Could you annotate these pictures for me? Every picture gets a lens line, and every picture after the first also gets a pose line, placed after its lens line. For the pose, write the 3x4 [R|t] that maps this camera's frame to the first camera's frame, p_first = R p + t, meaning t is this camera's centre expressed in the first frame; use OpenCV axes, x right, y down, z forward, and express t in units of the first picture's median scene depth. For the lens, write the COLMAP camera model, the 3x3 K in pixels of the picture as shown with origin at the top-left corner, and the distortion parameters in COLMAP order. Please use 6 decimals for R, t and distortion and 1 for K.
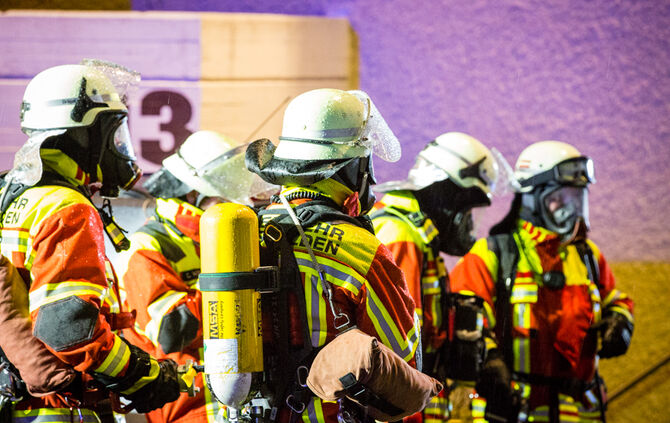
lens RADIAL K [[3484.7, 0, 334.7], [0, 3484.7, 211.0], [0, 0, 1]] dist [0.886237, 0.000000]
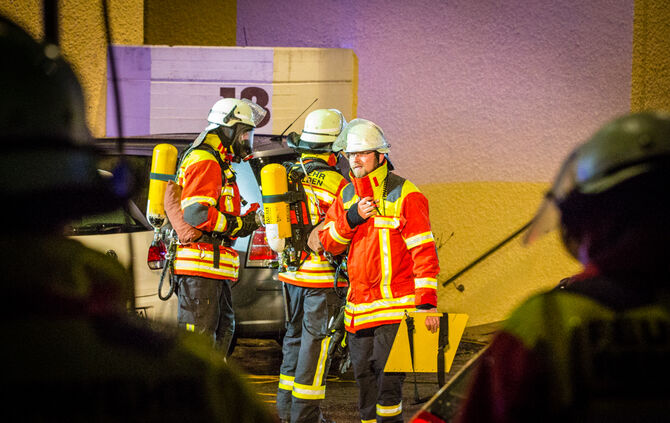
lens RADIAL K [[2706.0, 0, 335.2], [0, 2706.0, 211.7], [0, 0, 1]] dist [0.433638, 0.000000]
pose [[0.999274, 0.019860, -0.032510, 0.044083], [-0.018474, 0.998931, 0.042383, -0.029847], [0.033317, -0.041751, 0.998572, -0.463638]]
